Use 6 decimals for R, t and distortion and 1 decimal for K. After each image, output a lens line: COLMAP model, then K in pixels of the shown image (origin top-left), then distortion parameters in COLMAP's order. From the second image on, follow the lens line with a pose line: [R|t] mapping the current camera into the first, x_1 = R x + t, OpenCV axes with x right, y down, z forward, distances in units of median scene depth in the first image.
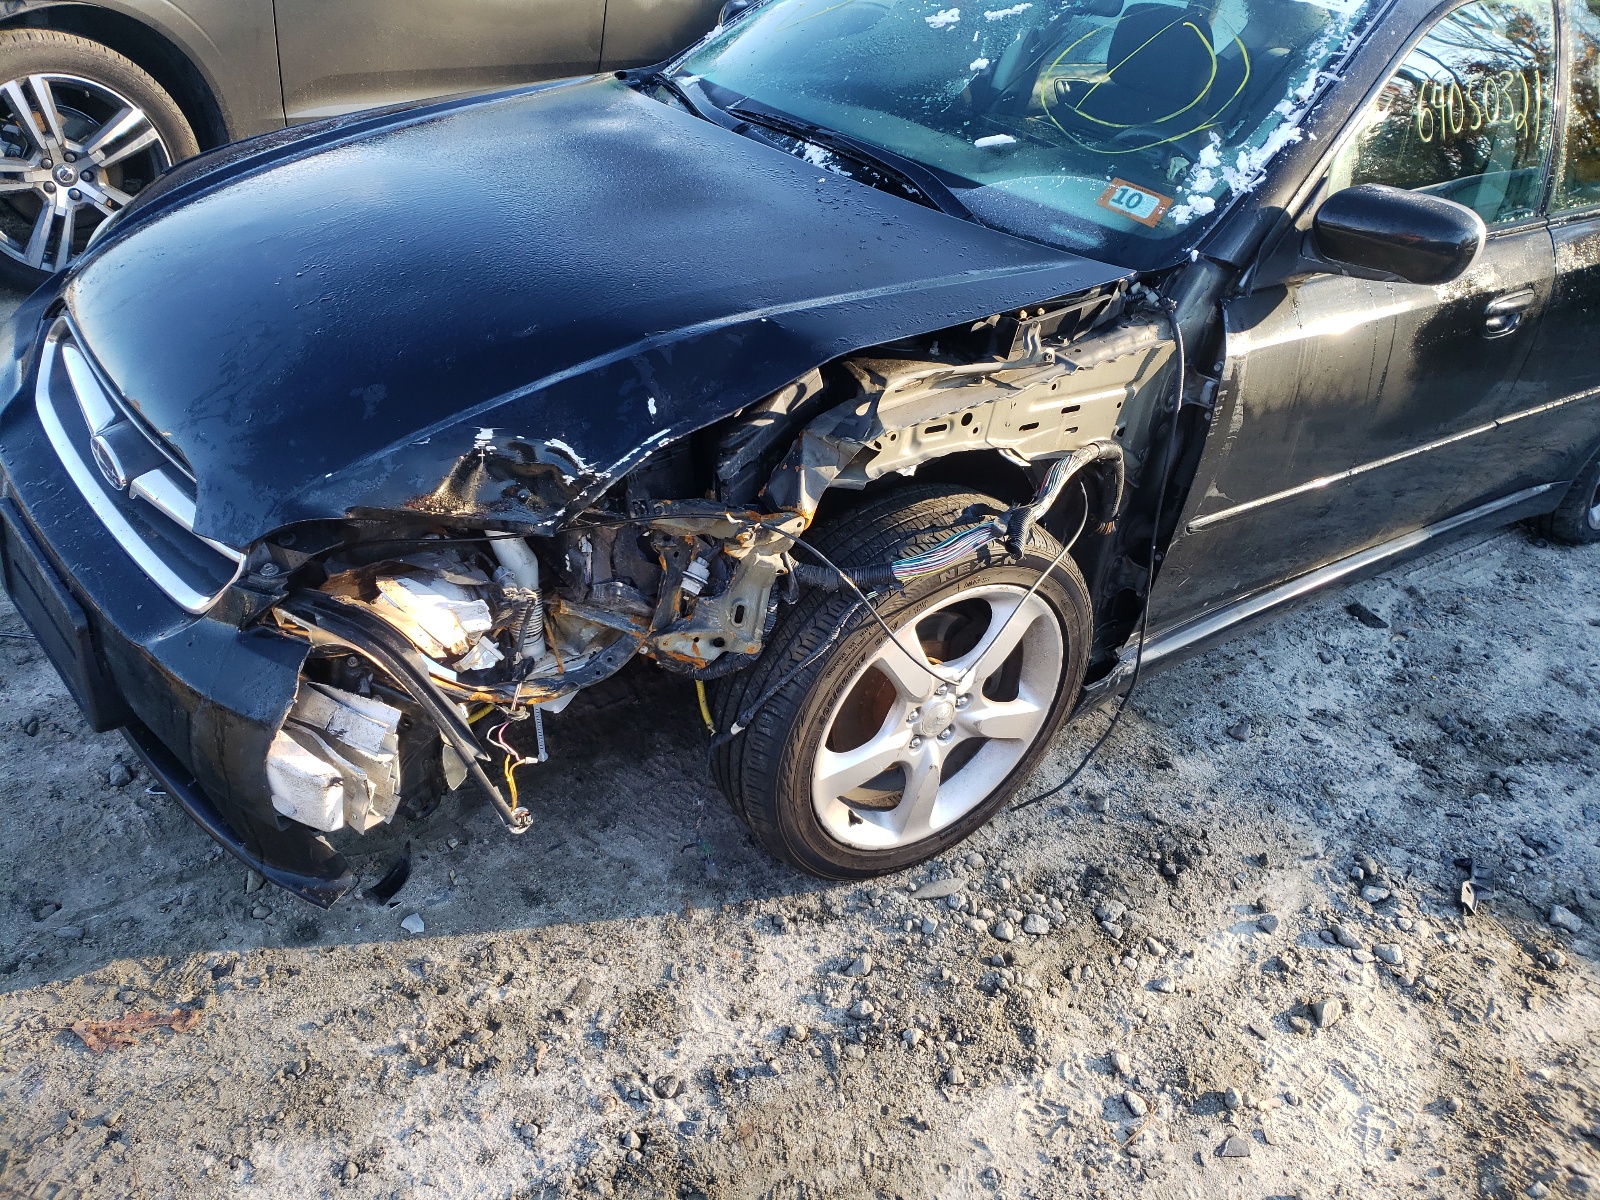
lens RADIAL K [[1222.6, 0, 800.0], [0, 1222.6, 600.0], [0, 0, 1]] dist [0.015251, 0.005169]
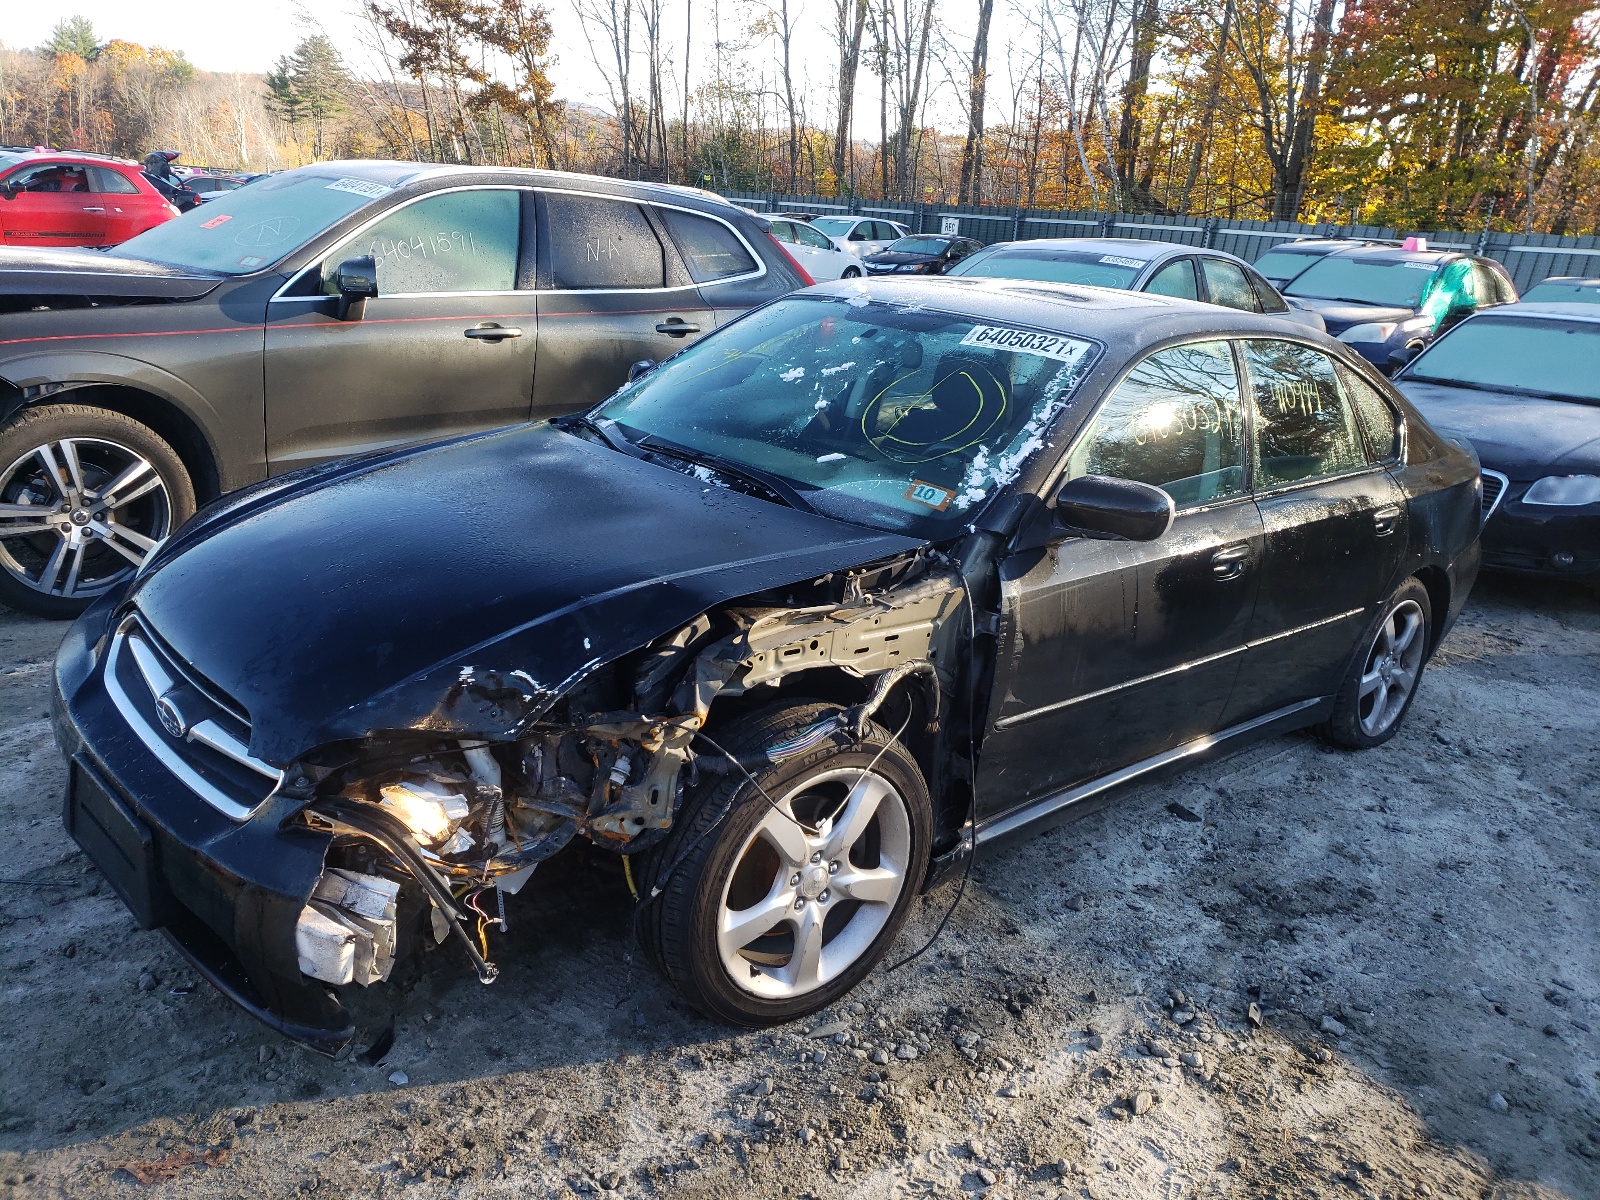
lens RADIAL K [[1222.6, 0, 800.0], [0, 1222.6, 600.0], [0, 0, 1]] dist [0.015251, 0.005169]
pose [[0.996376, -0.051929, 0.067370, 0.026997], [0.066481, 0.969489, -0.235948, 0.113250], [-0.053062, 0.239572, 0.969428, -0.320211]]
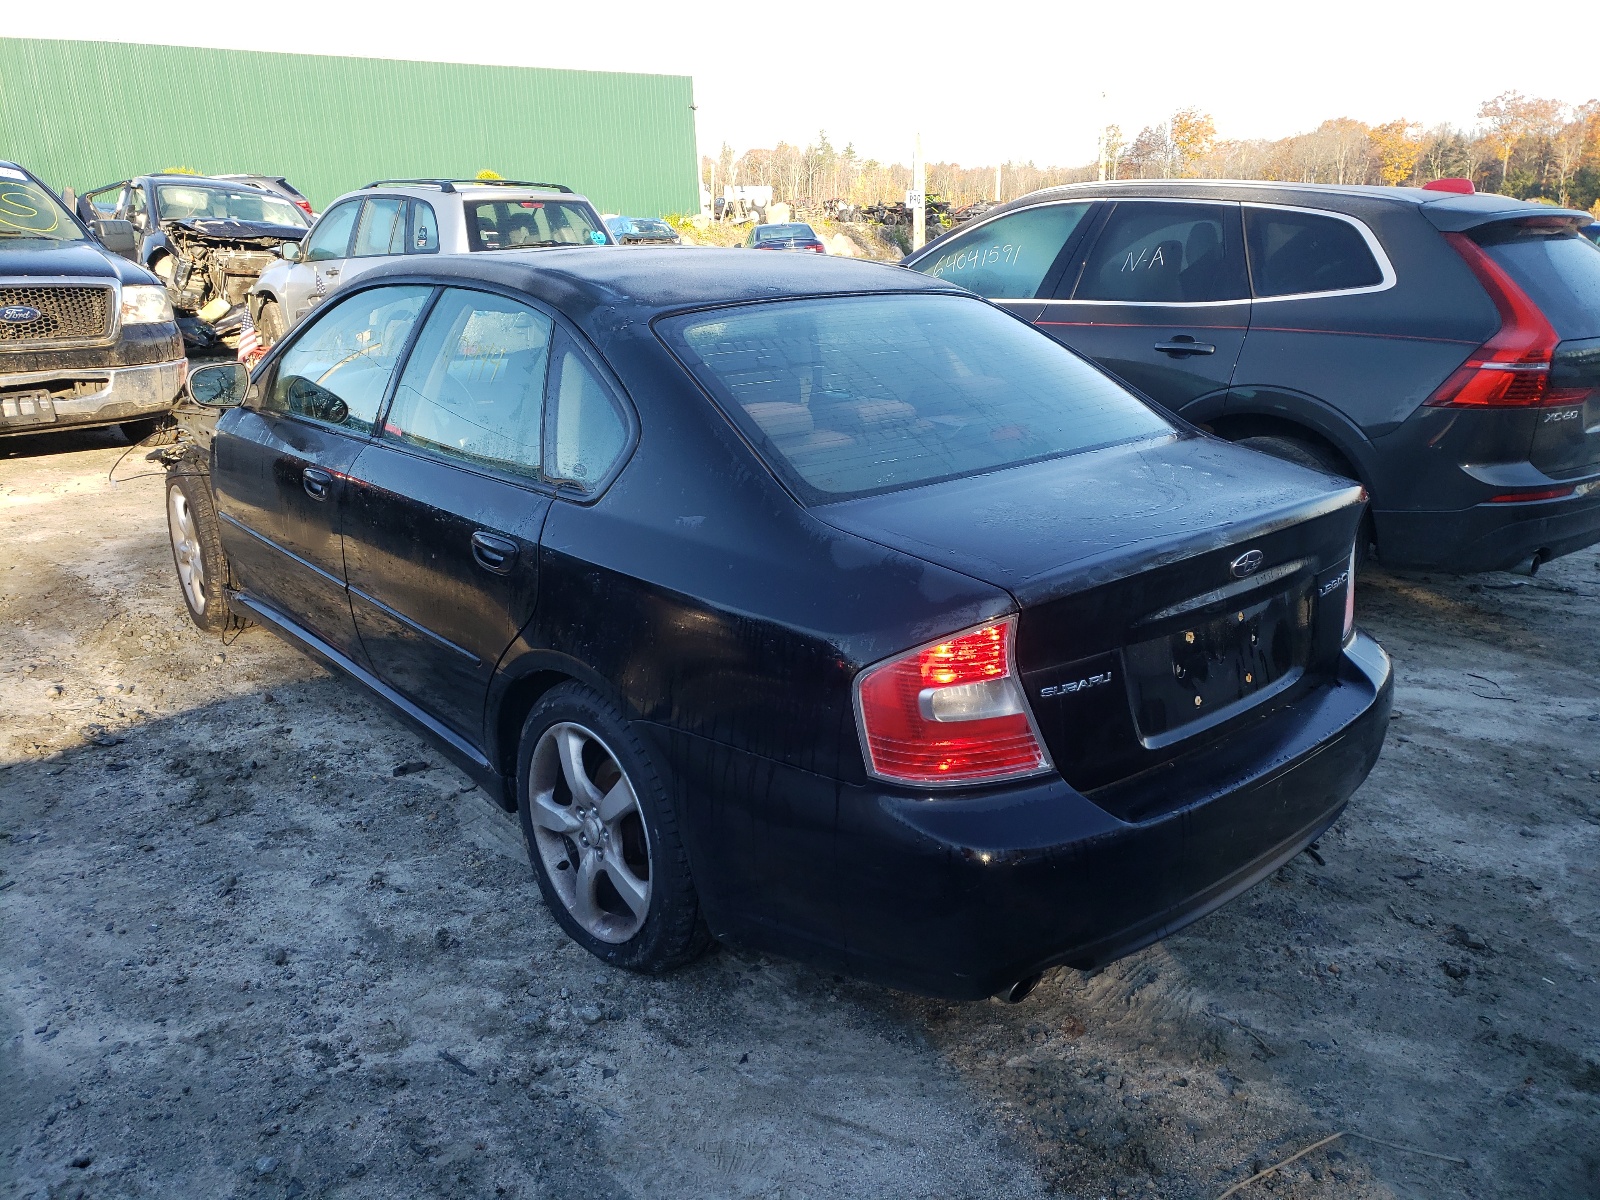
lens RADIAL K [[1222.6, 0, 800.0], [0, 1222.6, 600.0], [0, 0, 1]] dist [0.015251, 0.005169]
pose [[0.055398, 0.183923, -0.981378, 2.693461], [-0.509175, 0.850683, 0.130686, -0.793675], [0.858878, 0.492454, 0.140775, 1.777629]]
